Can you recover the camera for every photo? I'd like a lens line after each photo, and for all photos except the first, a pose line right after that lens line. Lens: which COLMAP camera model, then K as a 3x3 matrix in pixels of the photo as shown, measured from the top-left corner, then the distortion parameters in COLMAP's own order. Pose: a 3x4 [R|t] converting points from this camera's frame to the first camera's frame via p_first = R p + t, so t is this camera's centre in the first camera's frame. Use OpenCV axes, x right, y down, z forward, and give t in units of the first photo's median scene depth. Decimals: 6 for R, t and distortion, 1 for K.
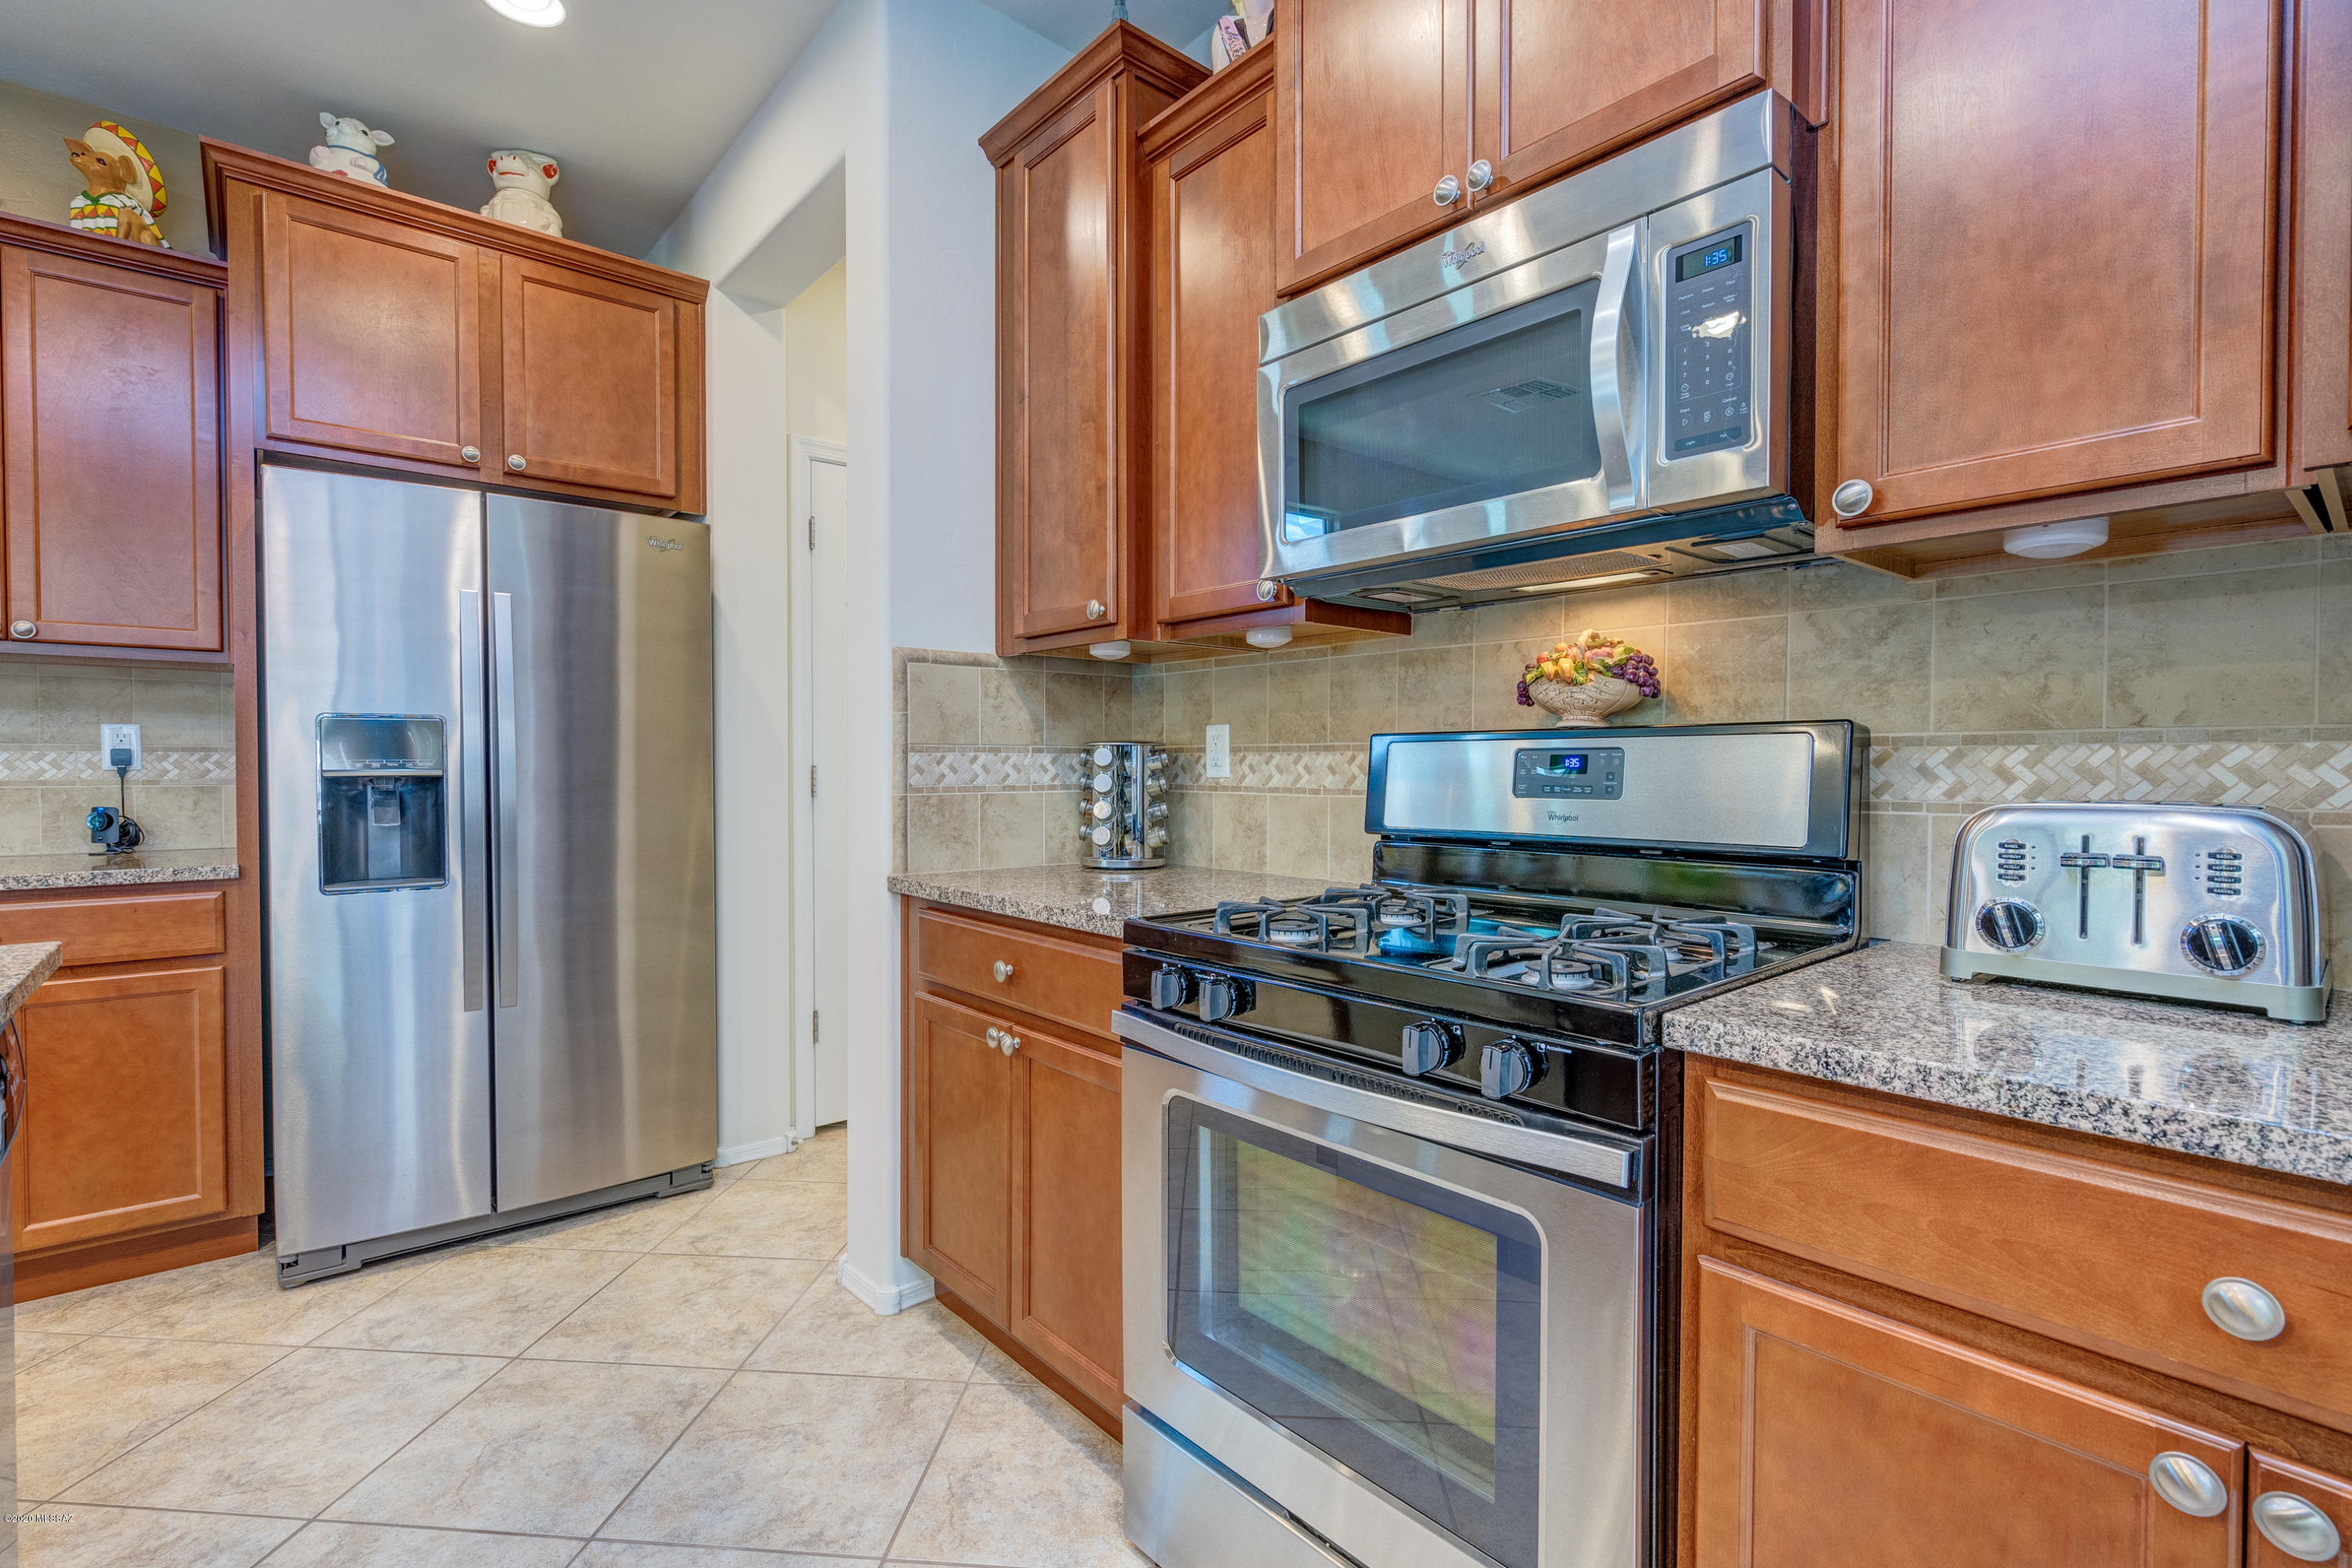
lens RADIAL K [[1093.2, 0, 1157.7], [0, 1093.2, 801.5], [0, 0, 1]] dist [-0.000937, 0.000391]
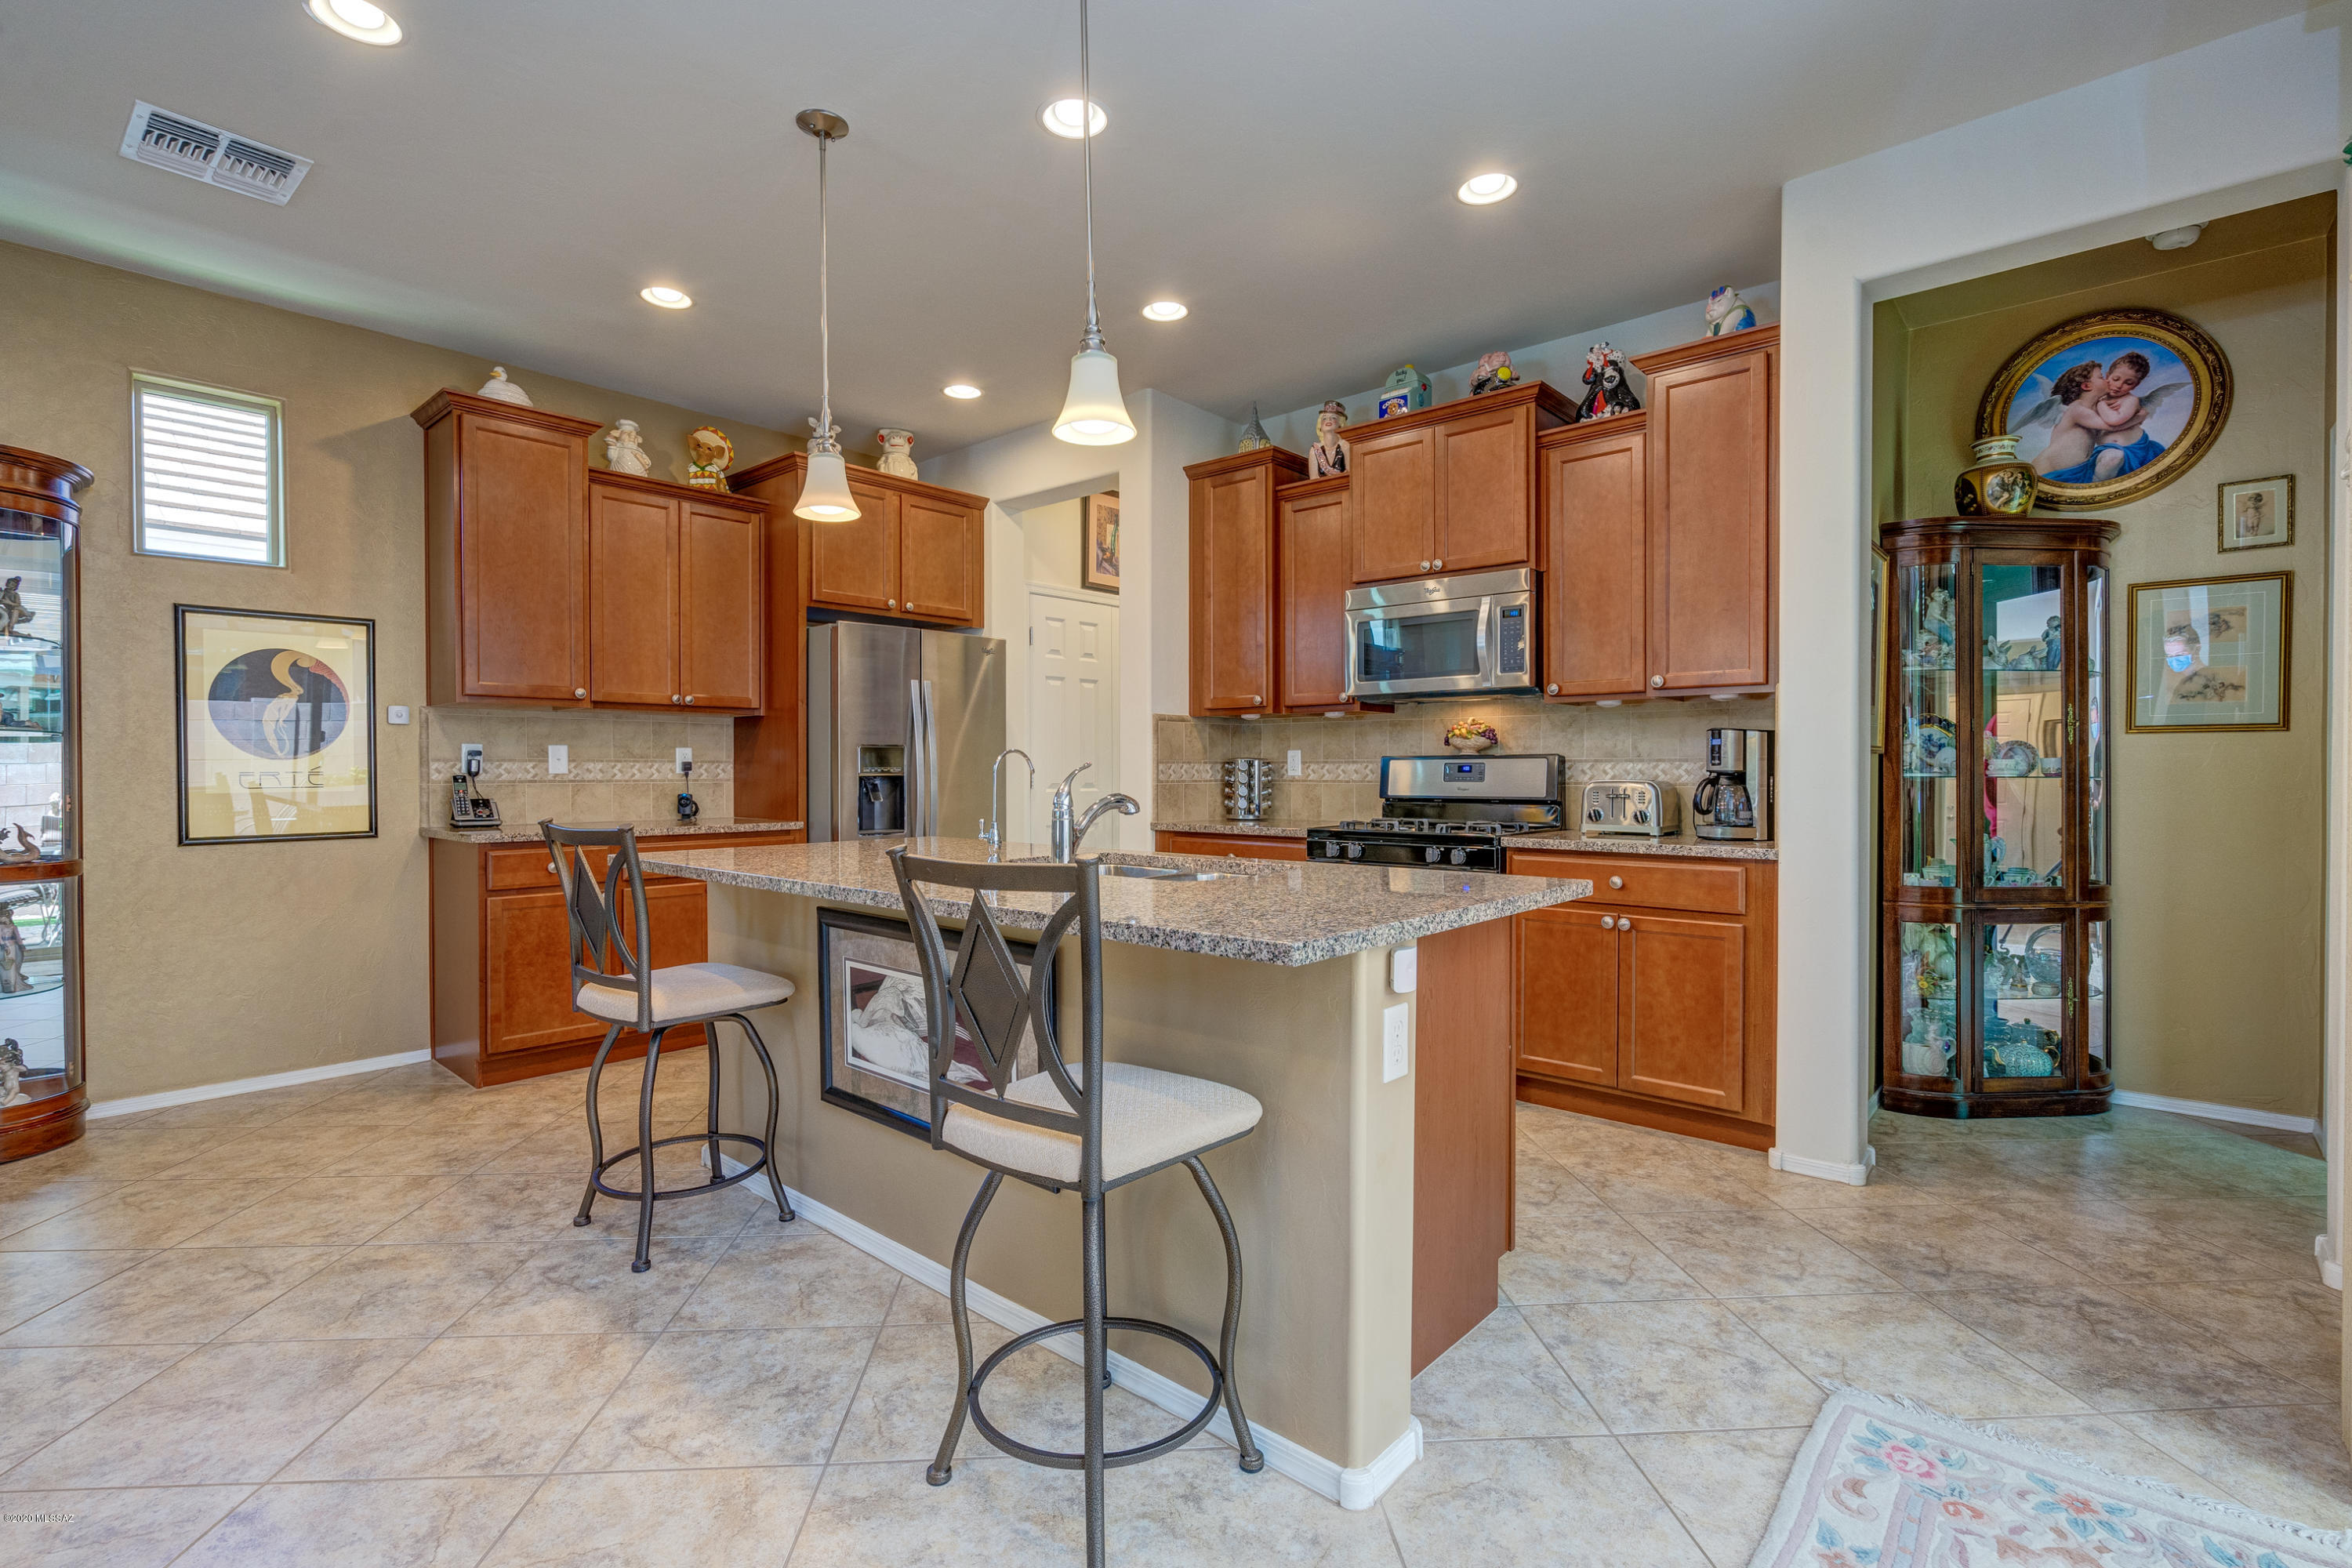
lens RADIAL K [[1093.2, 0, 1181.3], [0, 1093.2, 787.8], [0, 0, 1]] dist [-0.000937, 0.000391]
pose [[0.988709, -0.002882, 0.149822, -0.545733], [0.005728, 0.999811, -0.018566, 0.043879], [-0.149741, 0.019215, 0.988539, -1.177267]]
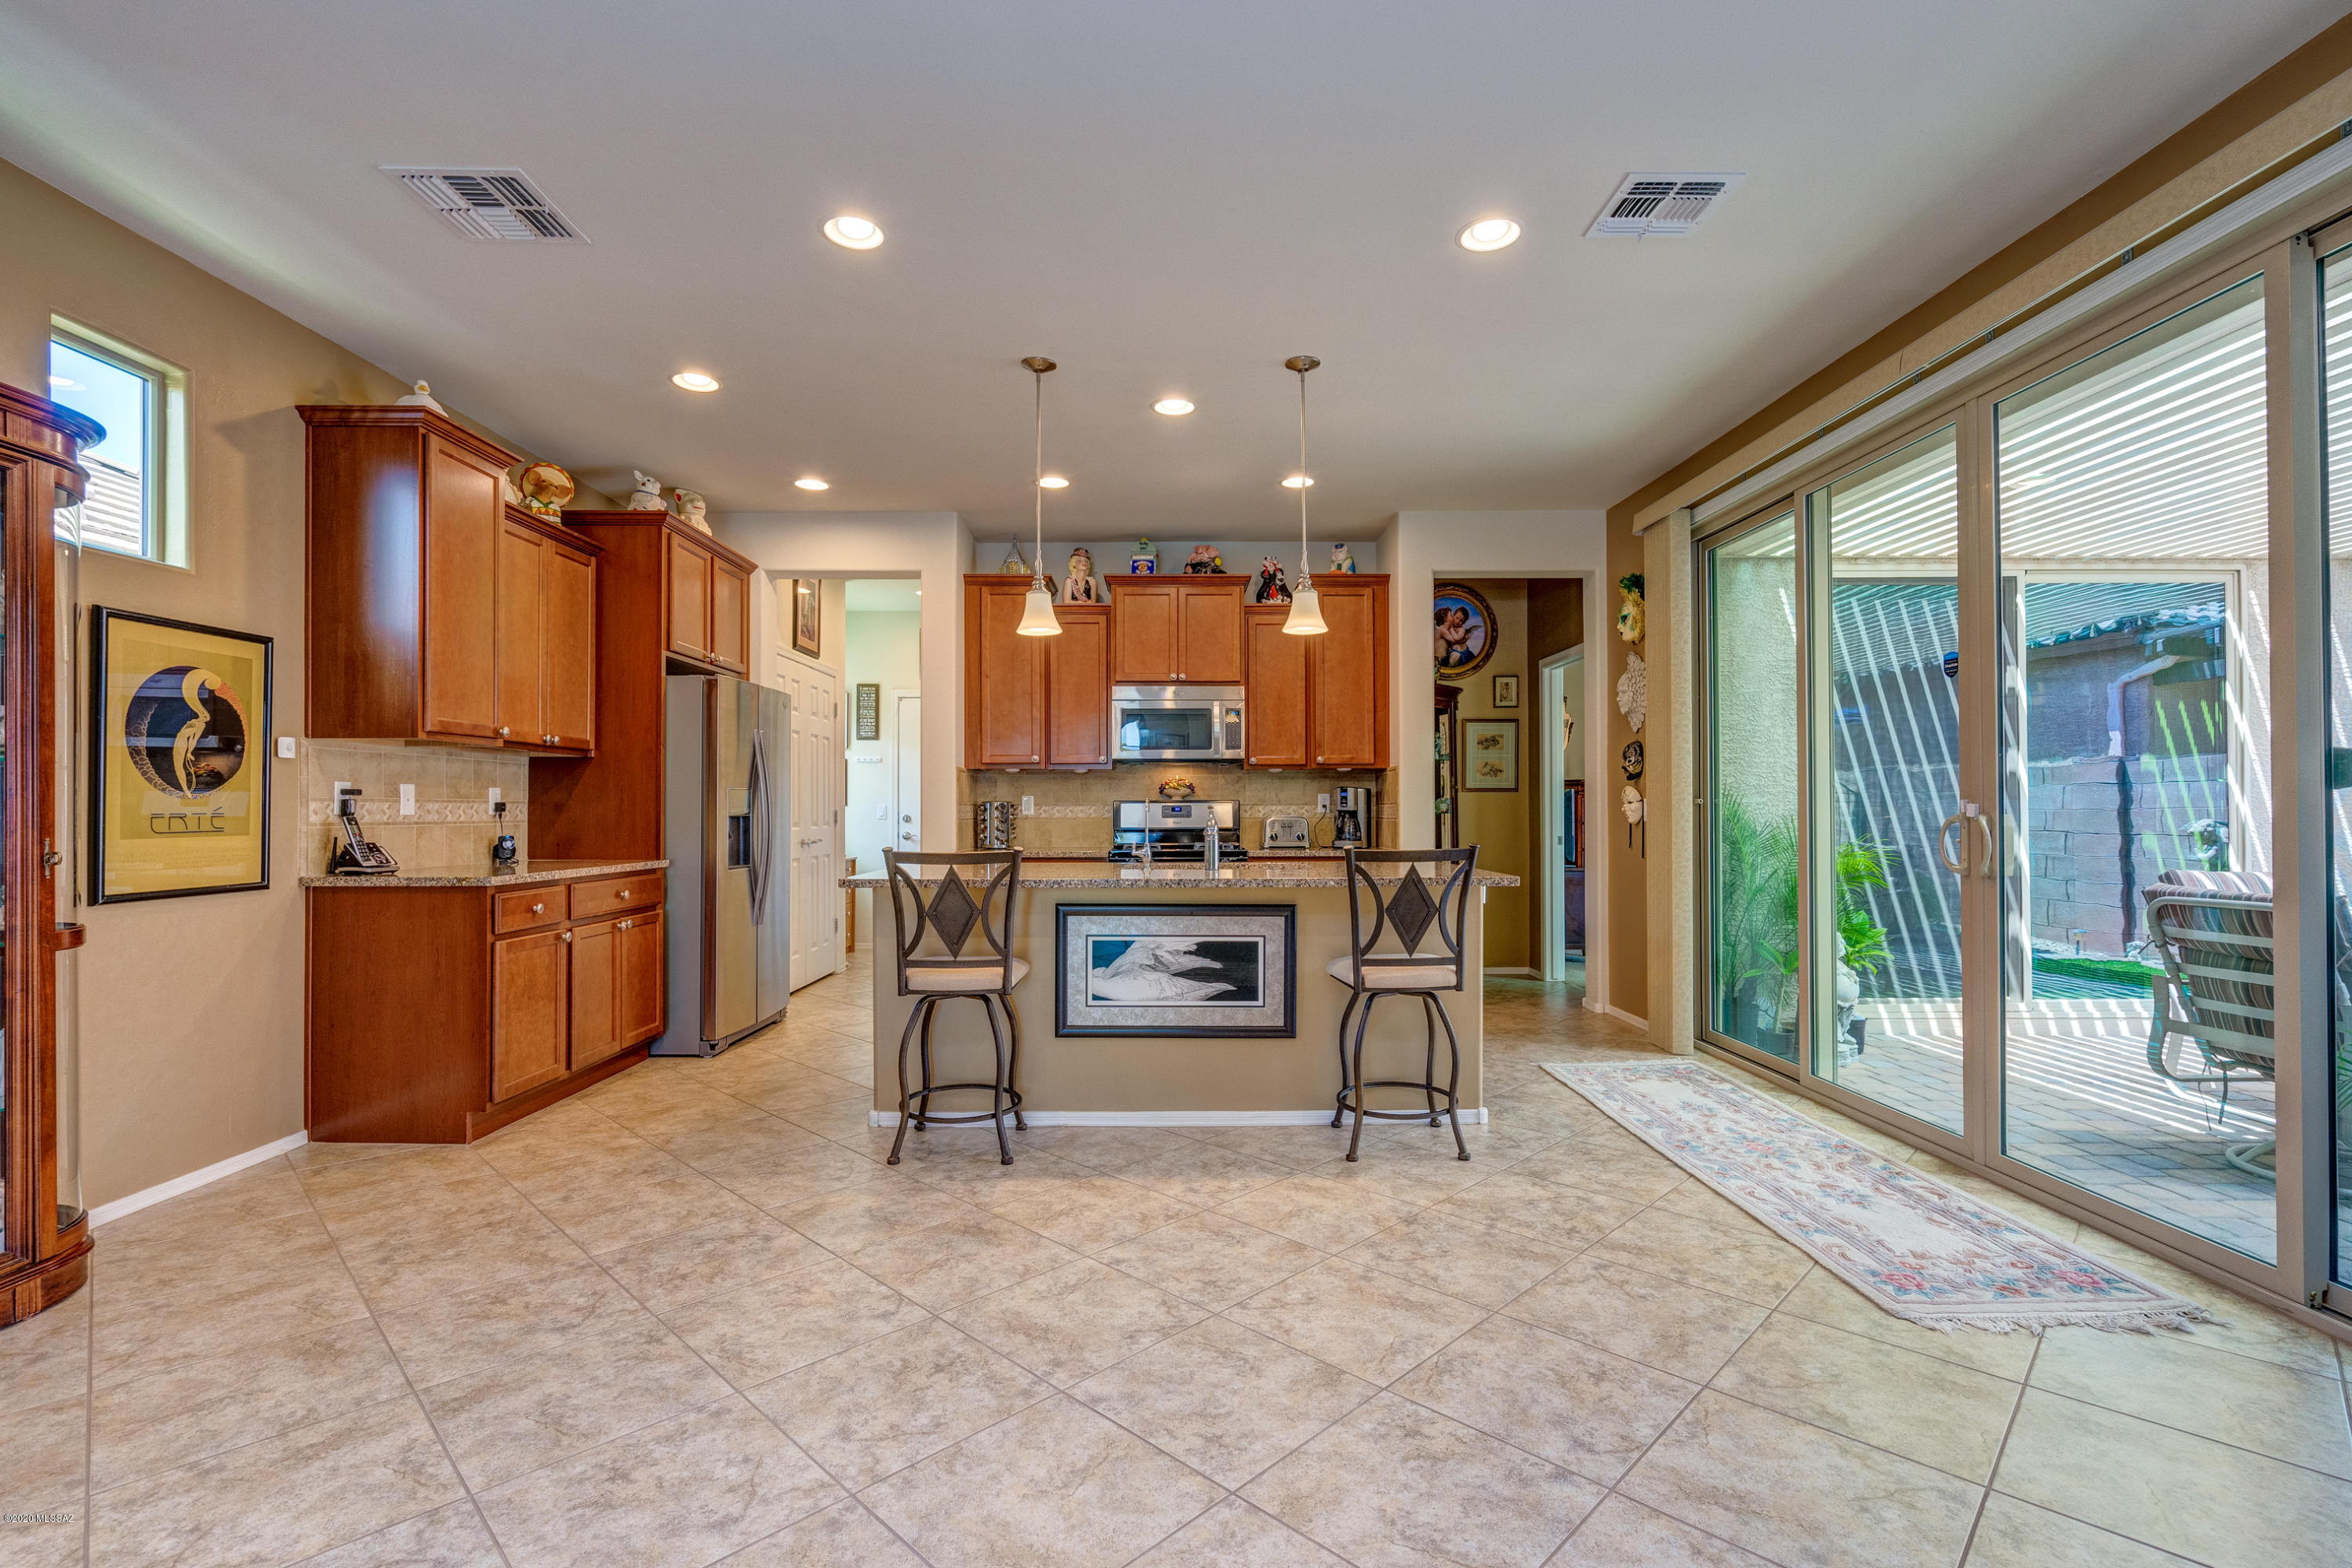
lens RADIAL K [[1093.2, 0, 1198.0], [0, 1093.2, 790.1], [0, 0, 1]] dist [-0.000937, 0.000391]
pose [[0.620246, 0.014174, 0.784279, -2.120243], [0.029249, 0.998723, -0.041181, 0.047437], [-0.783862, 0.048482, 0.619040, -1.199269]]
